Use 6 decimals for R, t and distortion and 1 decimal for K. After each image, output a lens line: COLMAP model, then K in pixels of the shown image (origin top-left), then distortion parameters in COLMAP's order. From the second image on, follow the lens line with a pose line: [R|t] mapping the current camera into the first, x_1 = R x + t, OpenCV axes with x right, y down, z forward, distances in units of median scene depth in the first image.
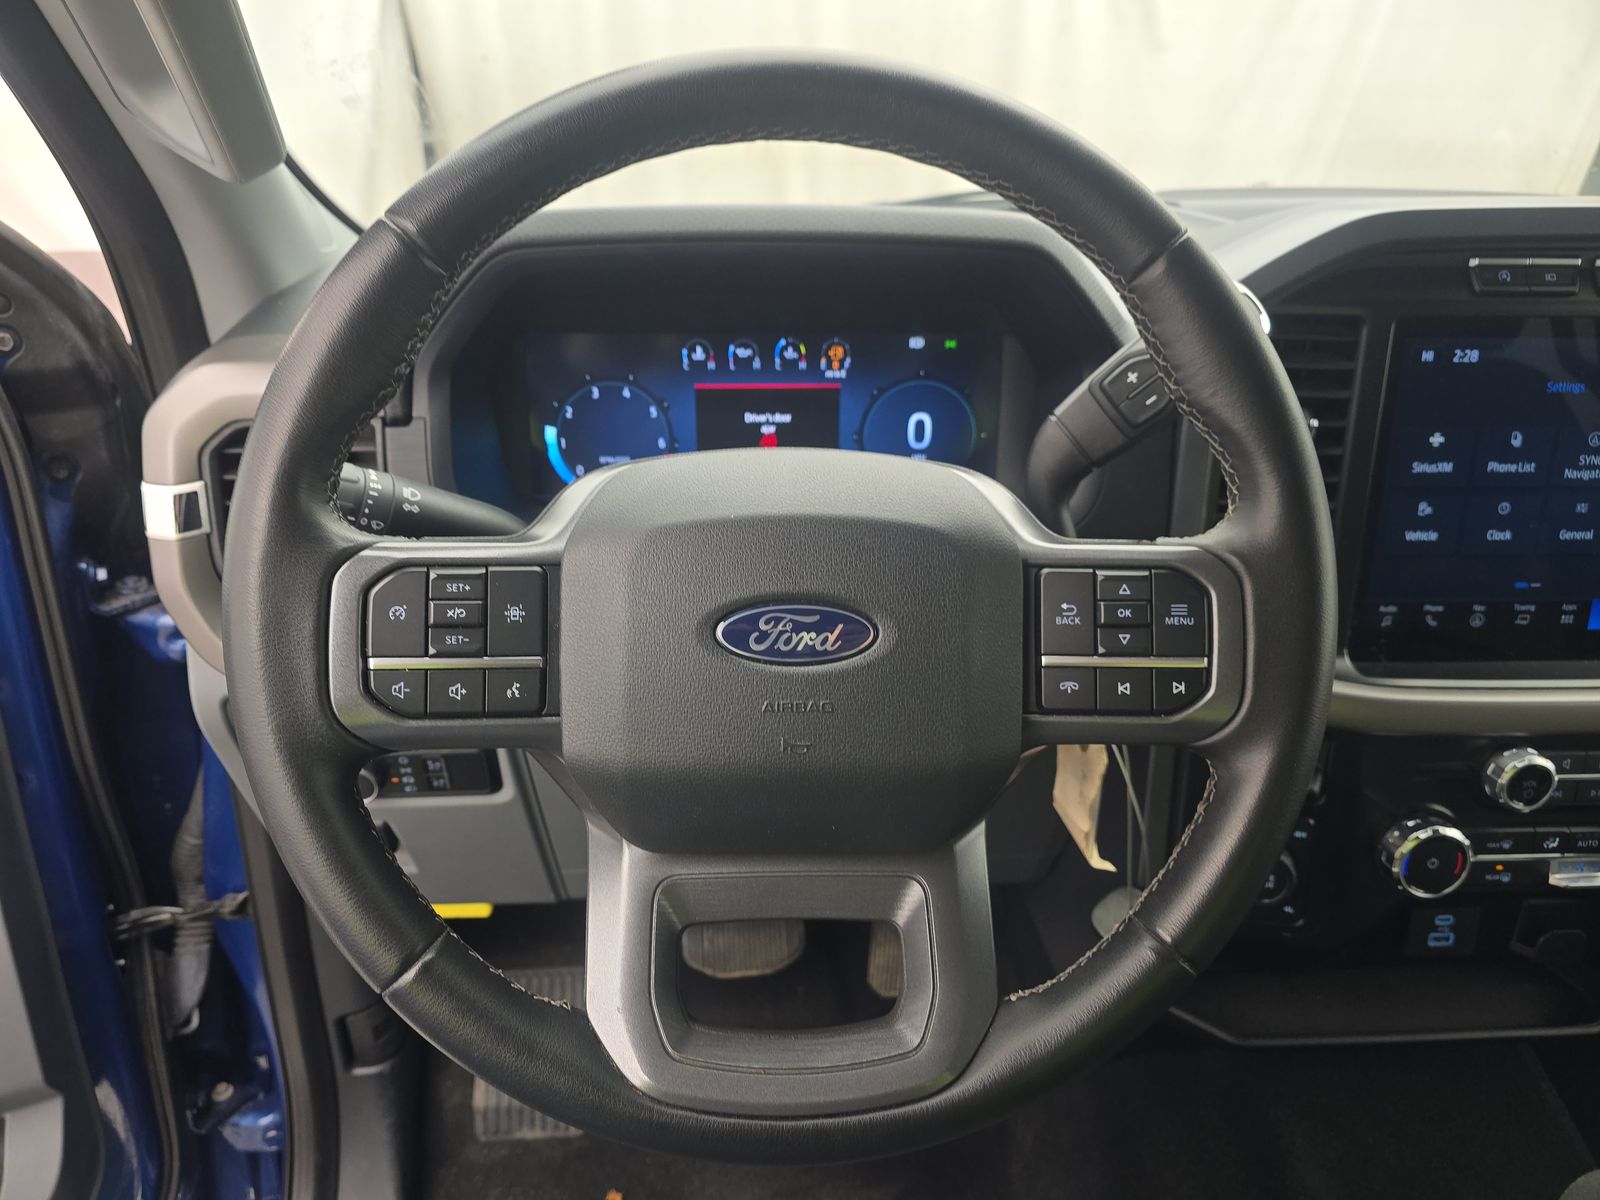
lens RADIAL K [[1073.0, 0, 799.9], [0, 1073.0, 588.5], [0, 0, 1]] dist [0.015258, -0.016638]
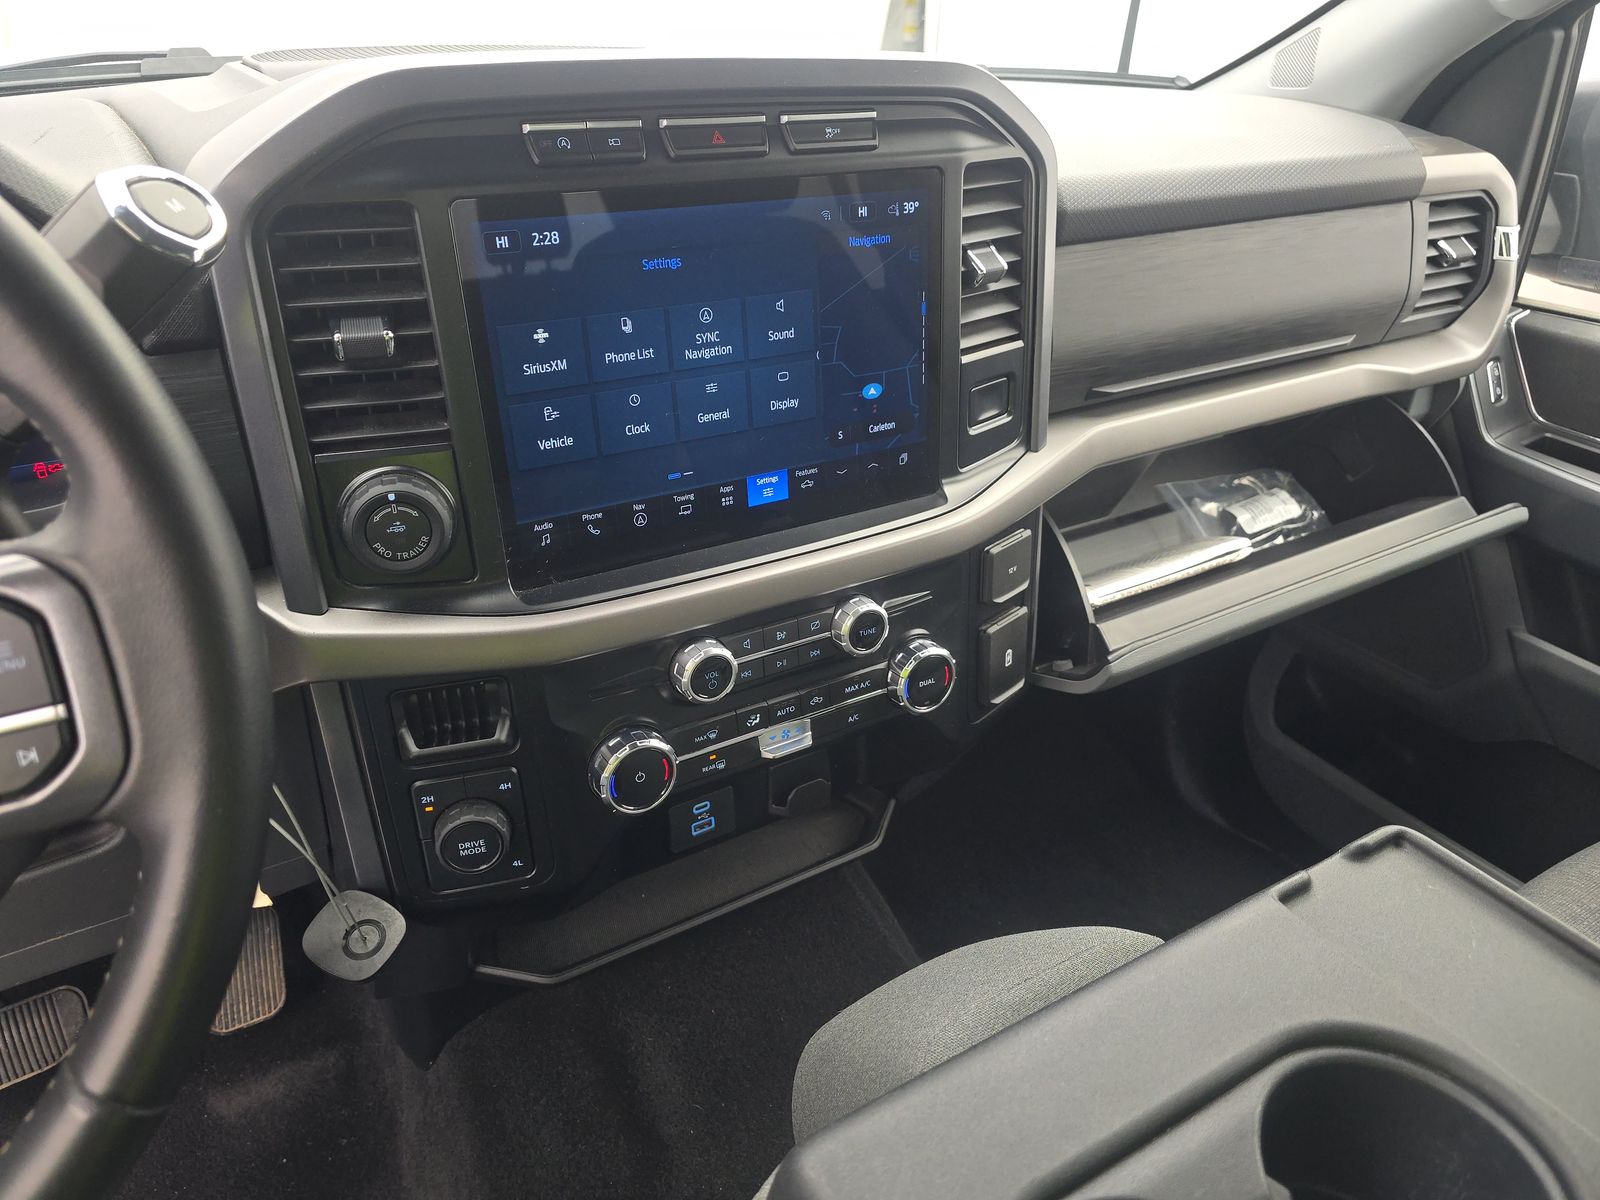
lens RADIAL K [[1073.0, 0, 795.5], [0, 1073.0, 607.2], [0, 0, 1]] dist [0.015258, -0.016638]
pose [[0.878604, -0.224427, 0.421530, 0.337043], [0.171395, 0.972074, 0.160299, -0.024607], [-0.445734, -0.068591, 0.892534, 0.085500]]
